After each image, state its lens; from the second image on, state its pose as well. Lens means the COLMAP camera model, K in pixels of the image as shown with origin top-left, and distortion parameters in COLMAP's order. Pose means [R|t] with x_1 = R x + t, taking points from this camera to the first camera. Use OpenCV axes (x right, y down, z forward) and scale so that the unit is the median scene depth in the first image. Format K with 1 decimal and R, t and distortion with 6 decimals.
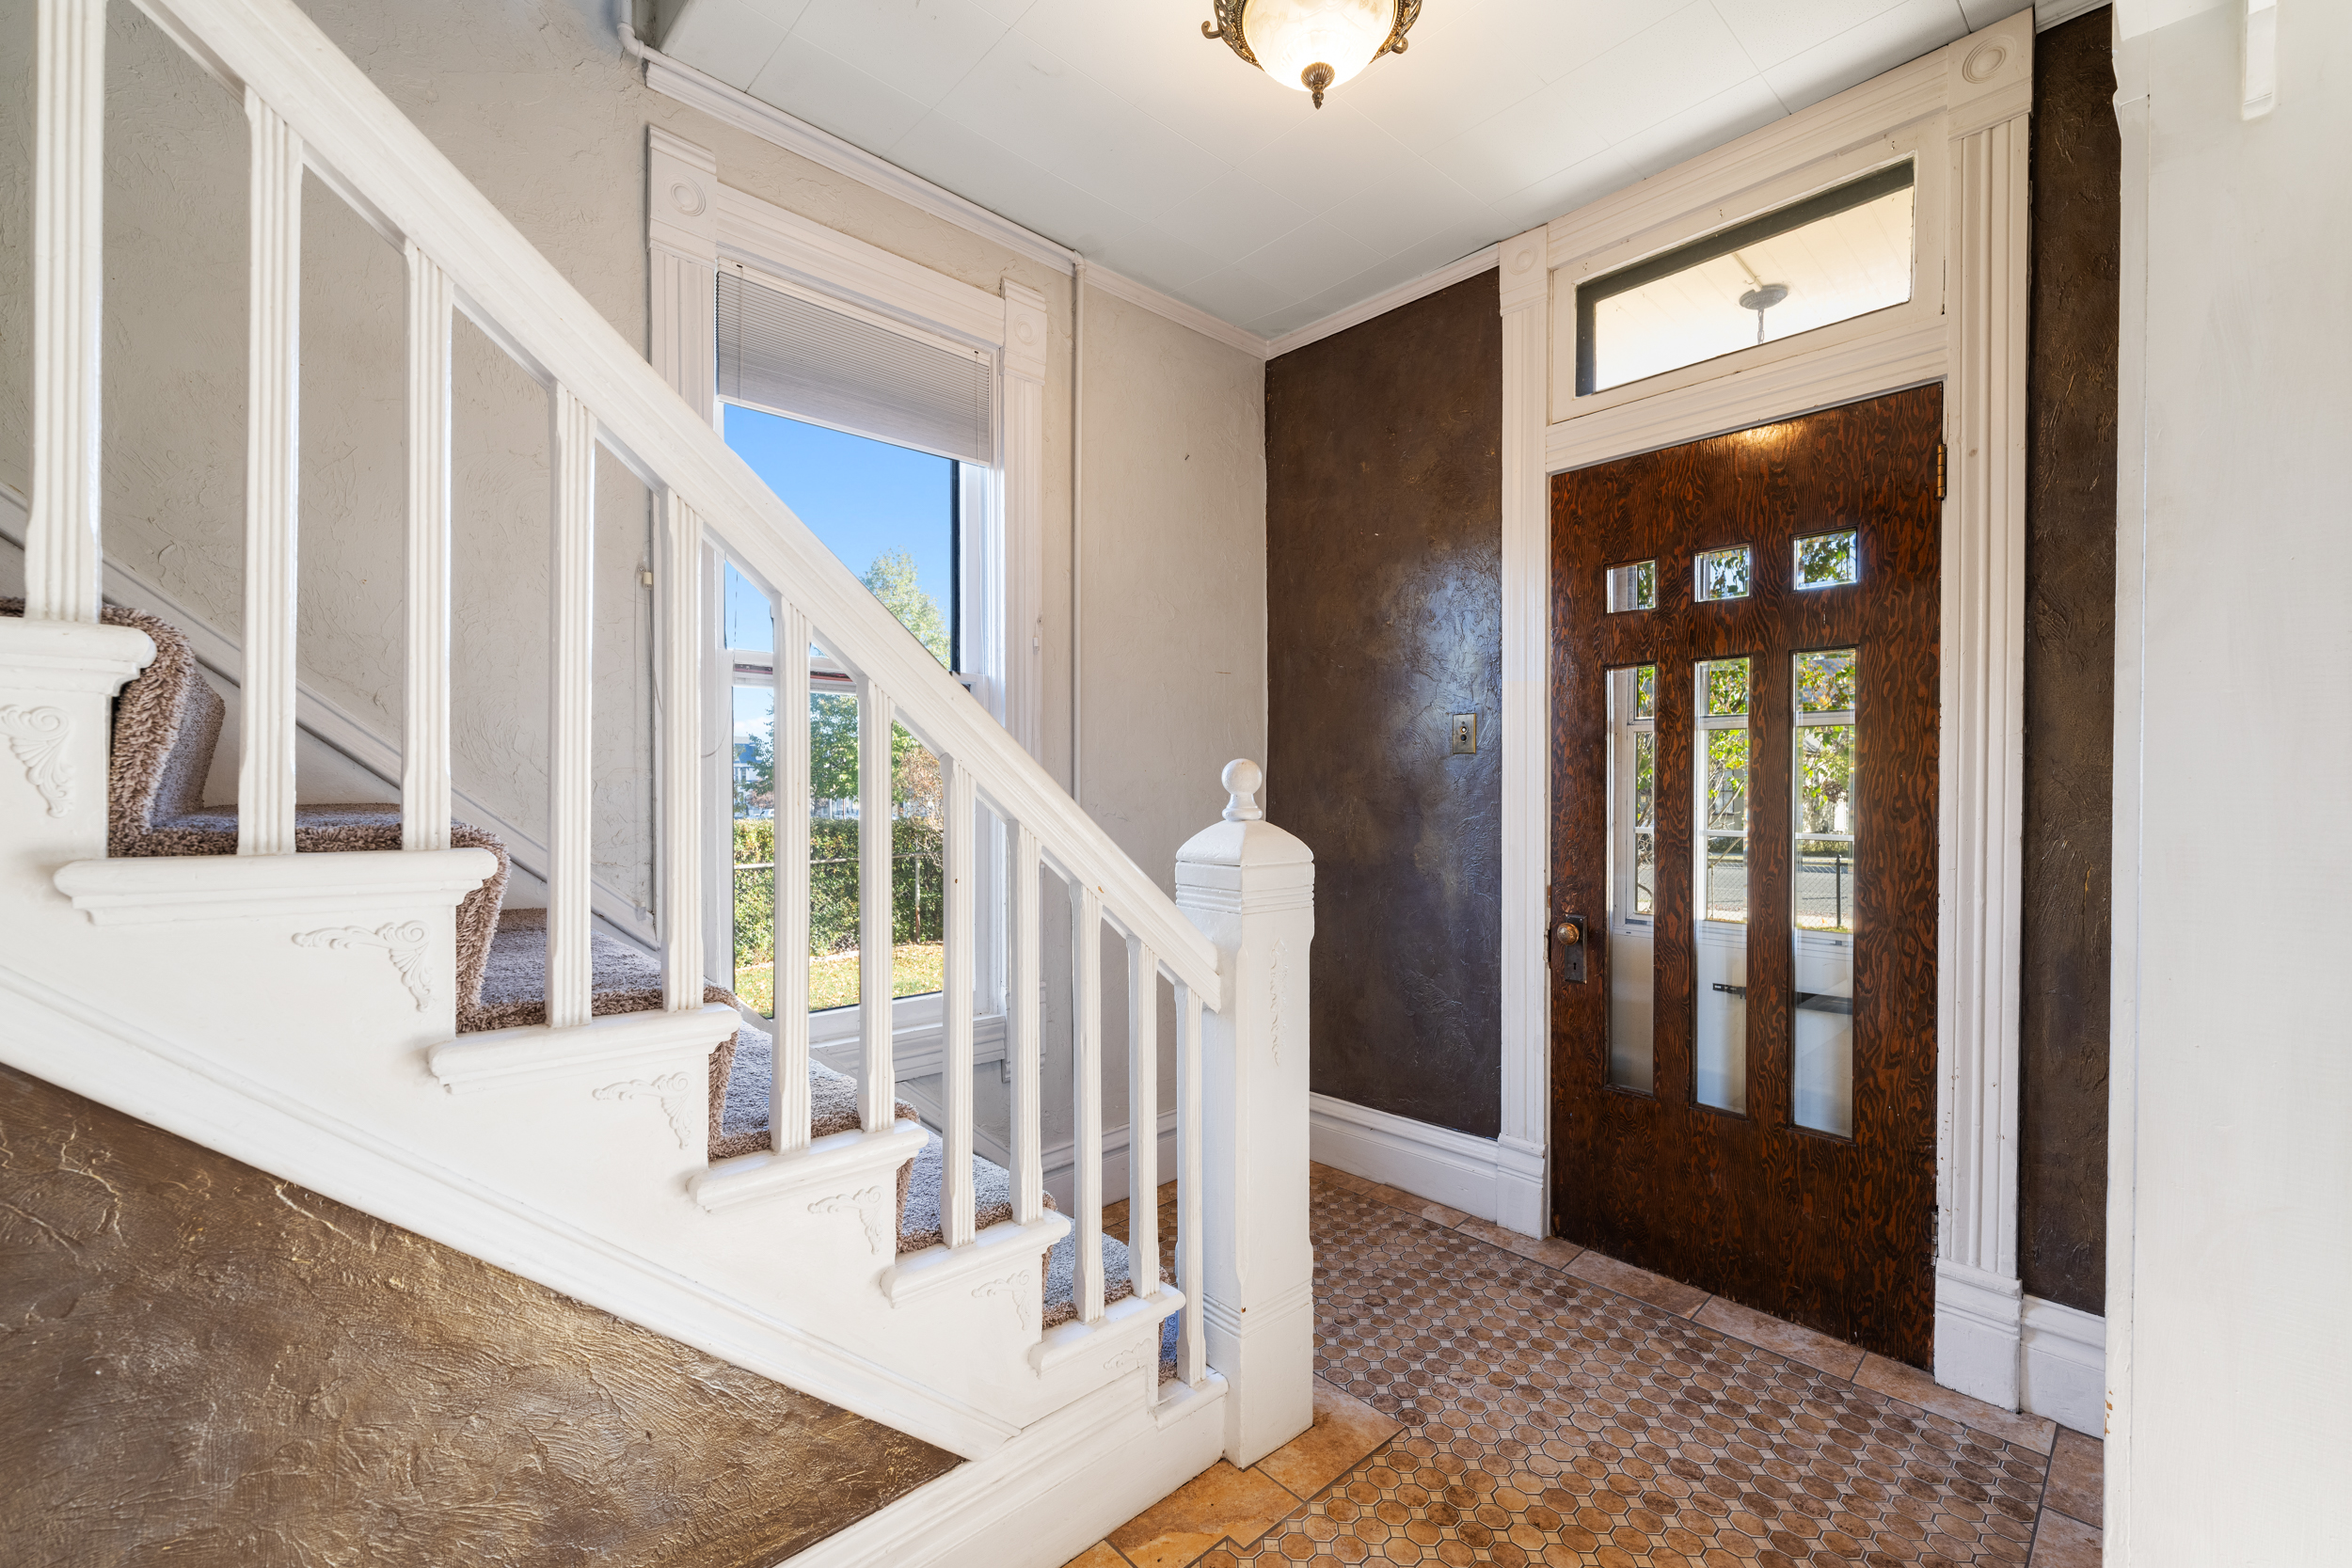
lens RADIAL K [[985.1, 0, 1173.6], [0, 985.1, 769.7], [0, 0, 1]] dist [-0.000457, -0.000115]
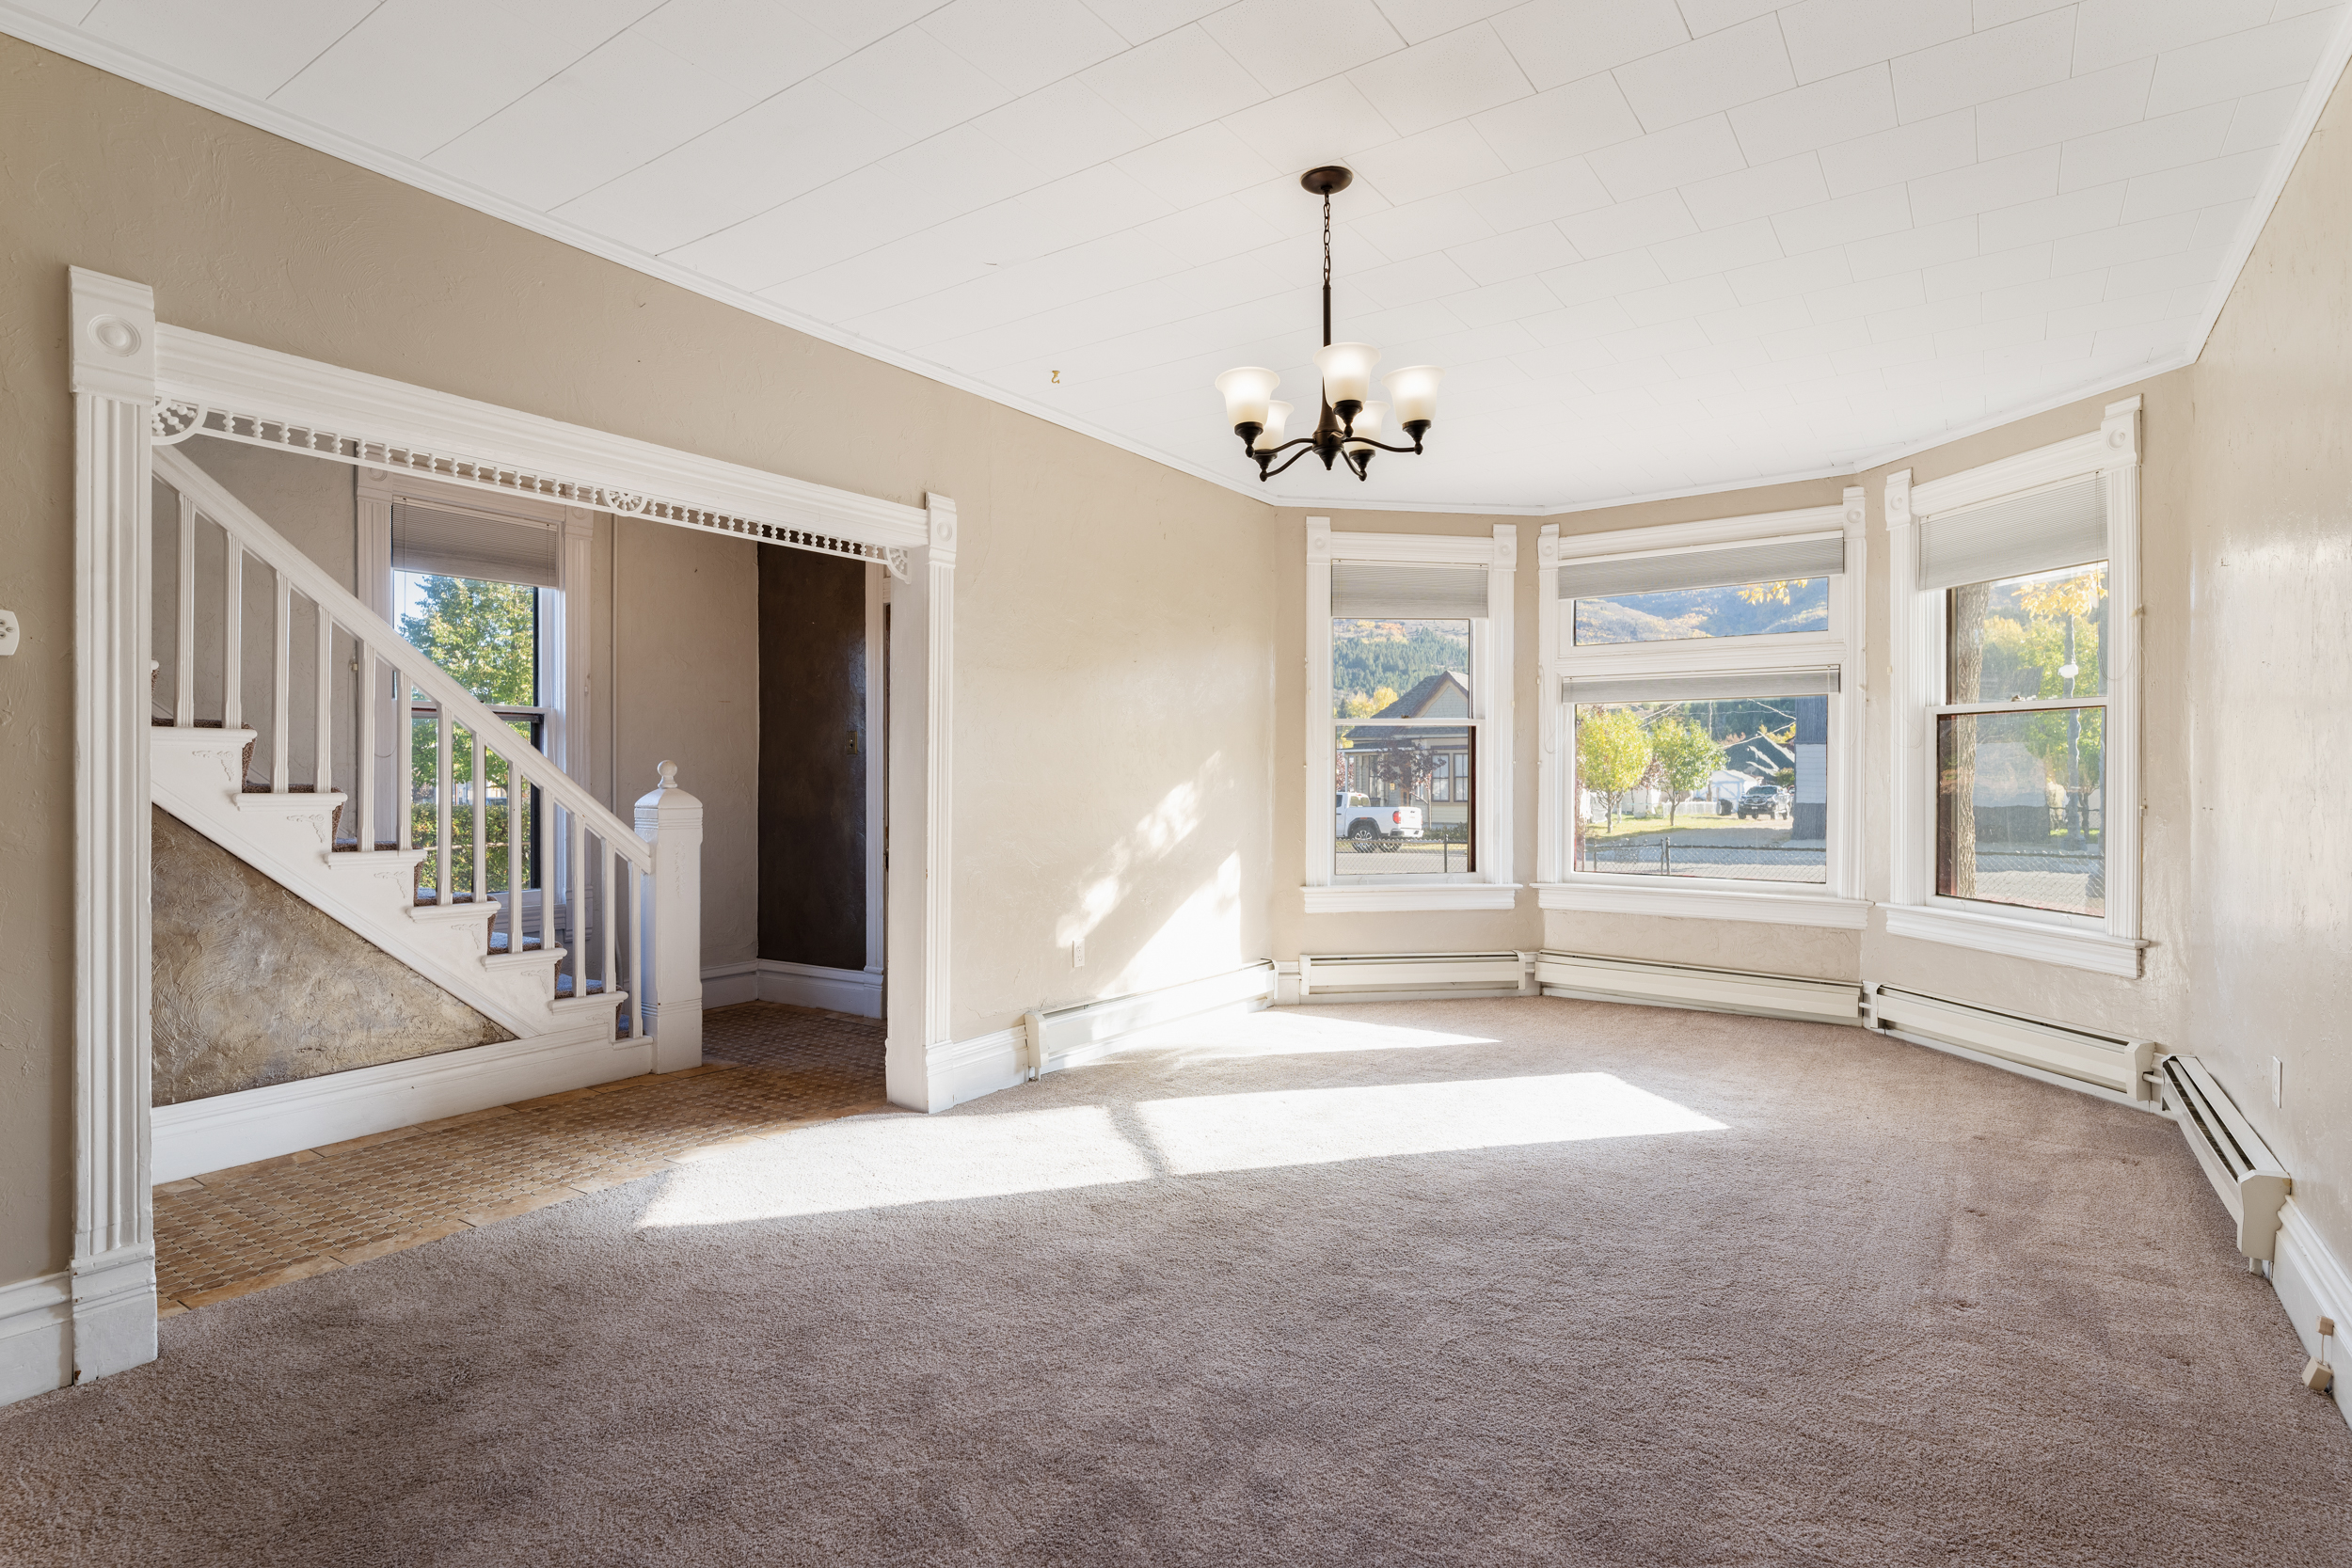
lens RADIAL K [[1177.7, 0, 1175.5], [0, 1177.7, 775.5], [0, 0, 1]] dist [-0.002212, 0.000536]
pose [[0.974426, 0.008837, 0.224535, 0.605450], [-0.014205, 0.999650, 0.022303, -0.055987], [-0.224260, -0.024922, 0.974211, -1.868293]]
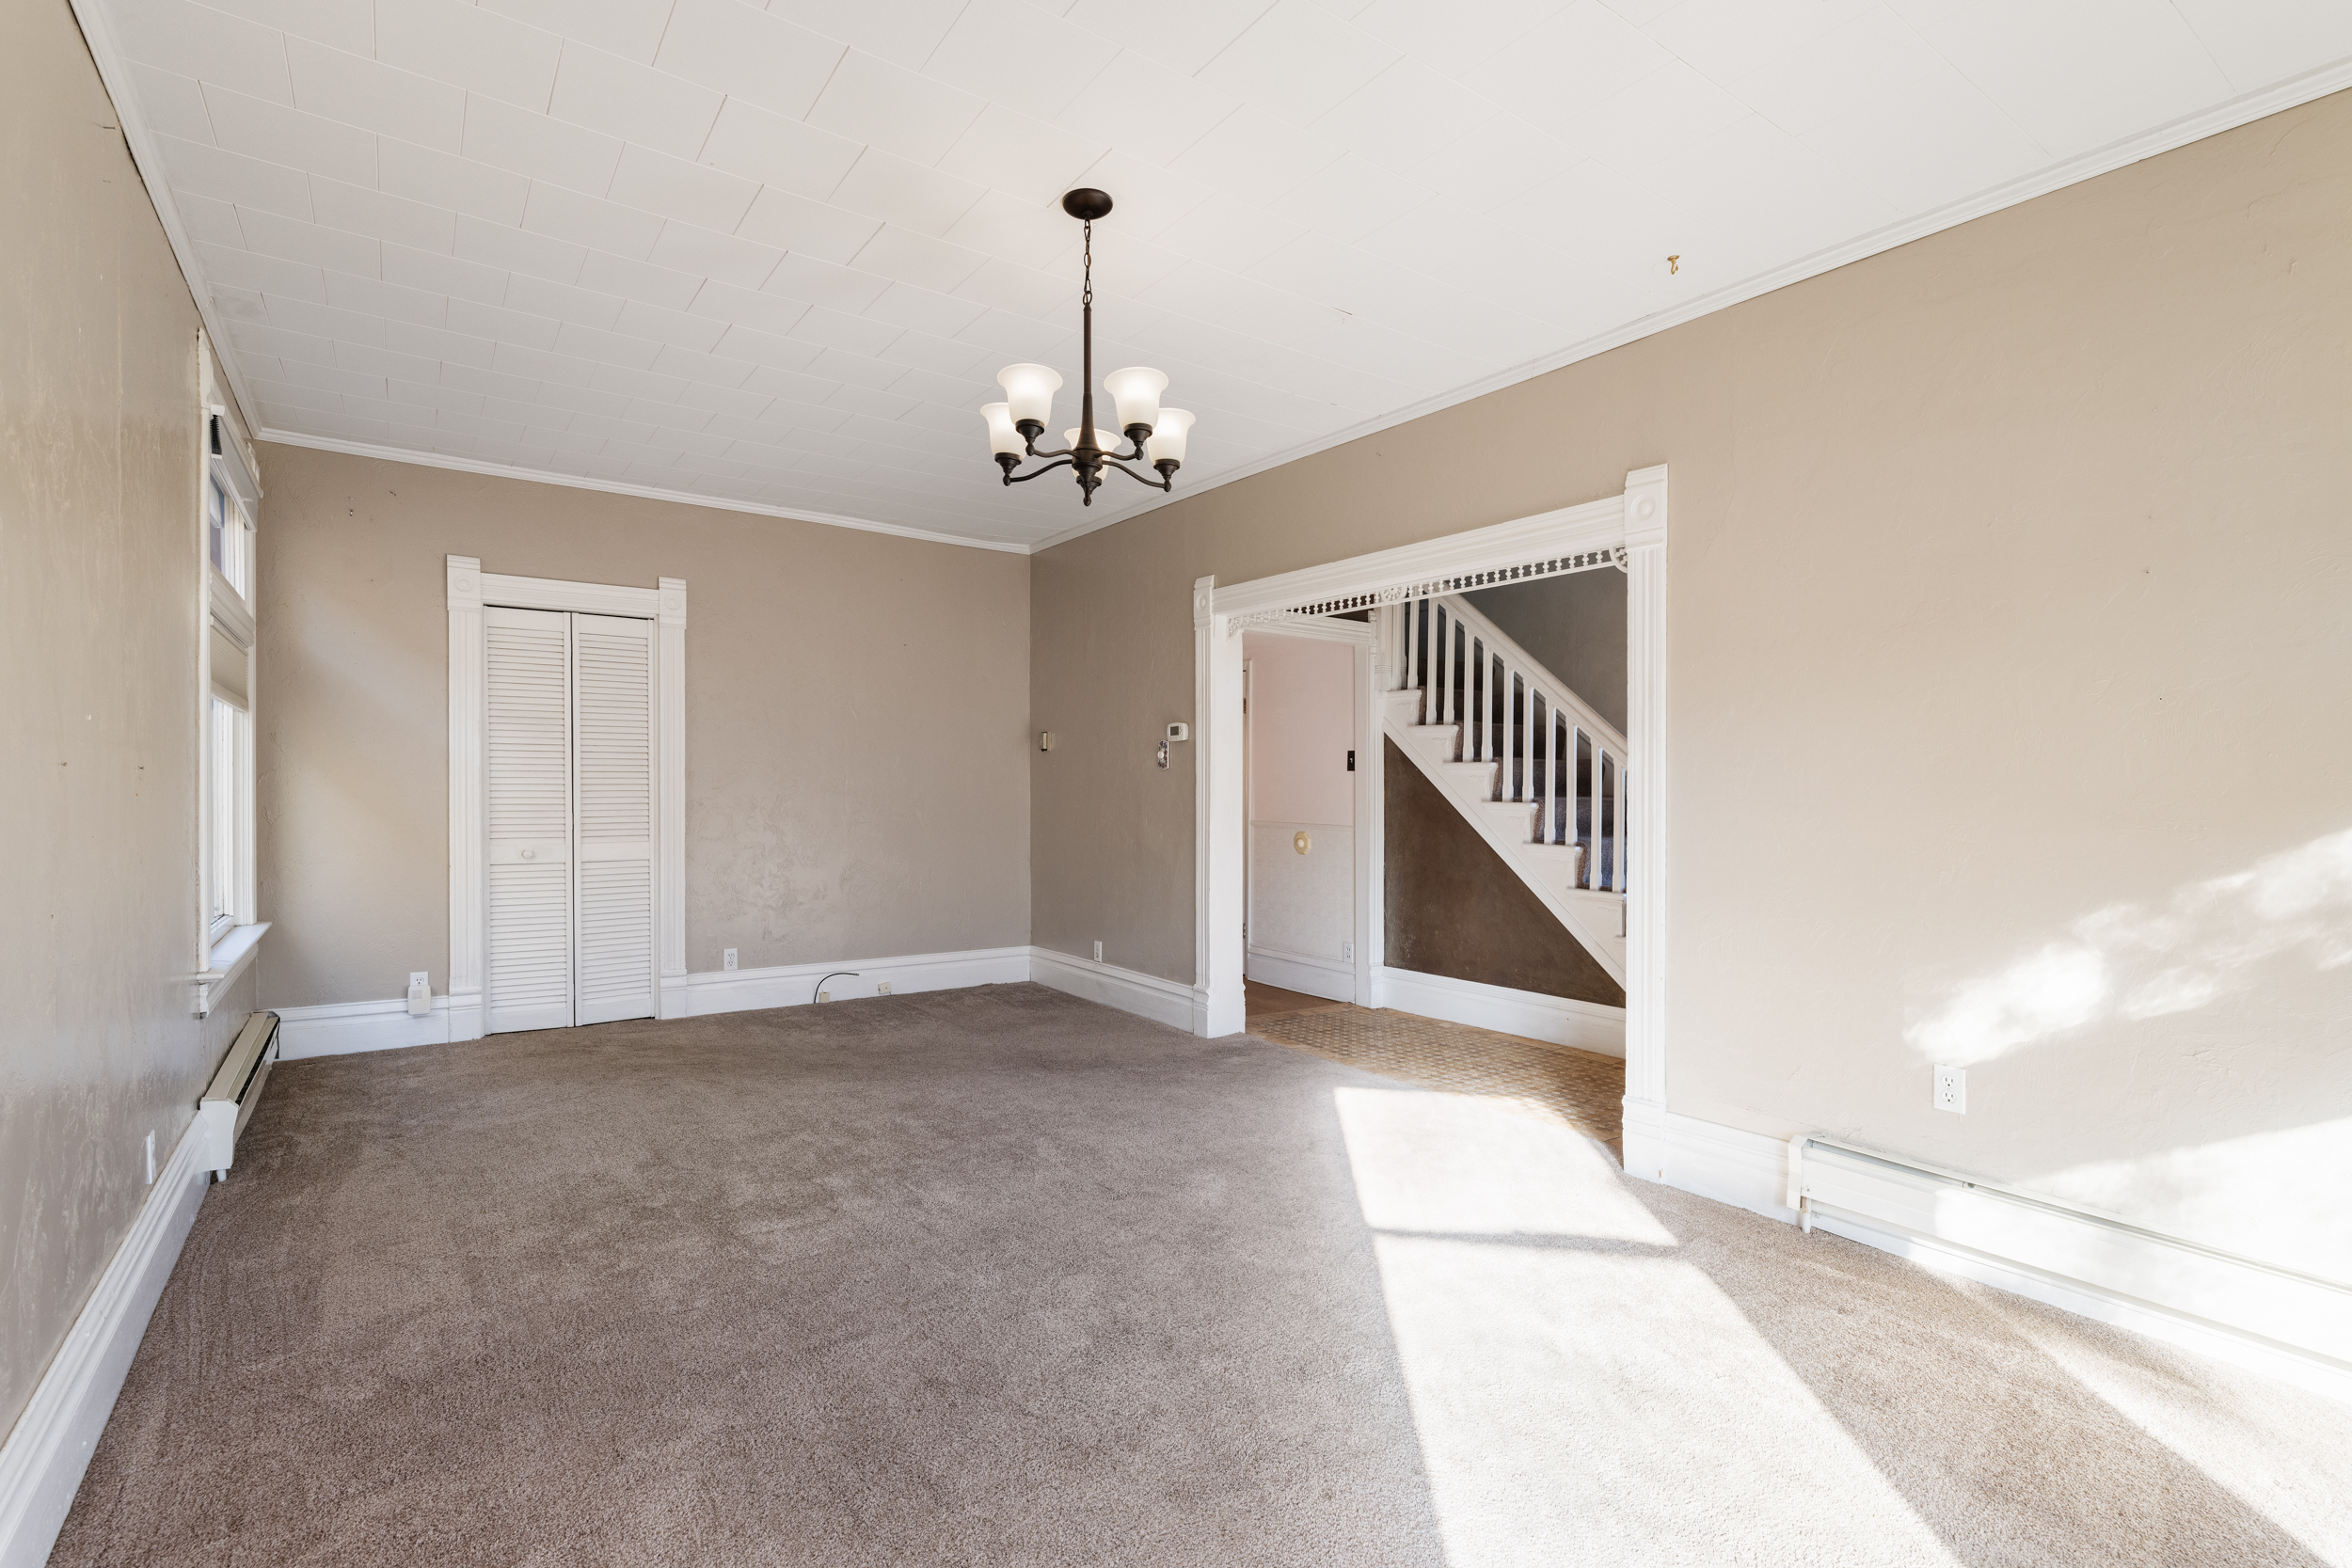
lens RADIAL K [[1111.5, 0, 1170.4], [0, 1111.5, 795.4], [0, 0, 1]] dist [0.000253, 0.000007]
pose [[-0.123919, 0.010339, -0.992239, 2.710418], [0.012224, 0.999886, 0.008892, -0.014184], [0.992217, -0.011027, -0.124031, -0.030741]]
